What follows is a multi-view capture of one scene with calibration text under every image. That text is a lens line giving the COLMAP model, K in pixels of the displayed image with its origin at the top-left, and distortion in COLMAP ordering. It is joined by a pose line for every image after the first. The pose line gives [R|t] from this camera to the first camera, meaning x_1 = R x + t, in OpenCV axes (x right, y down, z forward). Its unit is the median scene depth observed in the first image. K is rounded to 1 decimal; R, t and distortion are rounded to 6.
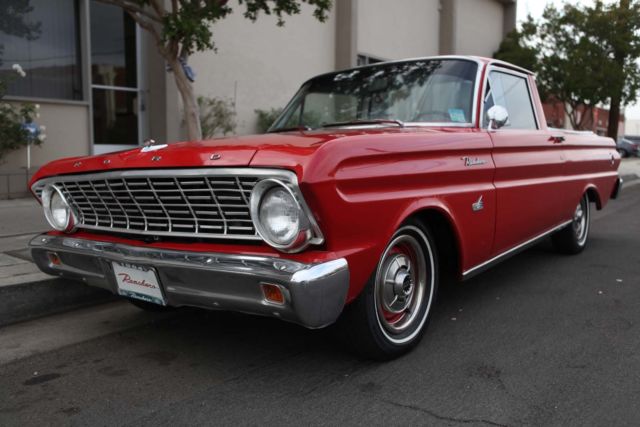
lens RADIAL K [[587.5, 0, 307.1], [0, 587.5, 213.7], [0, 0, 1]] dist [-0.035525, 0.013357]
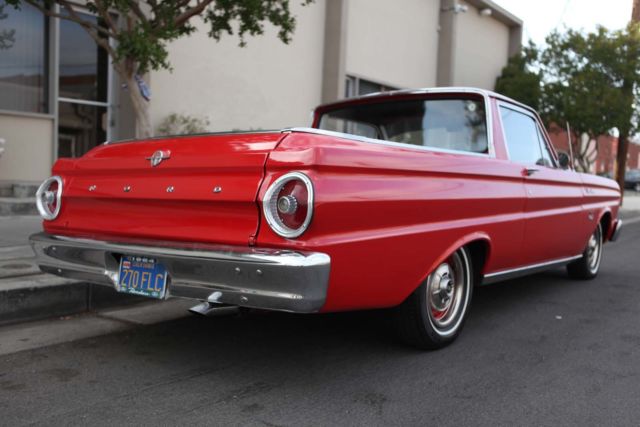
lens RADIAL K [[642.4, 0, 320.0], [0, 642.4, 213.5], [0, 0, 1]] dist [-0.059111, 0.098638]
pose [[0.999395, 0.034759, -0.001201, 0.092042], [-0.034778, 0.998461, -0.043202, 0.000046], [-0.000303, 0.043217, 0.999066, -0.056750]]
